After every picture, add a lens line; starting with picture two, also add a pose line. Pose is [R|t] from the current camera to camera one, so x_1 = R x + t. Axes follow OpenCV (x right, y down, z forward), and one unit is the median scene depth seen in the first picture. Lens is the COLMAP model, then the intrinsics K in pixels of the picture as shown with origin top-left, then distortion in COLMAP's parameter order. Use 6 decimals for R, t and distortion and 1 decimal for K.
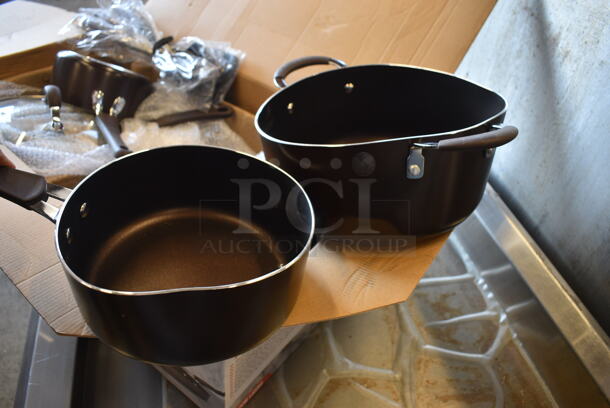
lens RADIAL K [[510.6, 0, 305.0], [0, 510.6, 204.0], [0, 0, 1]] dist [-0.090213, 0.004100]
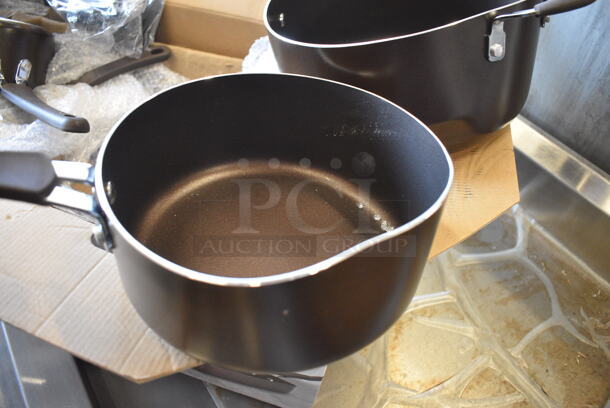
lens RADIAL K [[510.6, 0, 305.0], [0, 510.6, 204.0], [0, 0, 1]] dist [-0.090213, 0.004100]
pose [[0.929840, -0.259673, 0.260707, -0.243466], [0.233758, 0.964033, 0.126485, 0.000257], [-0.284175, -0.056668, 0.957096, 0.182972]]
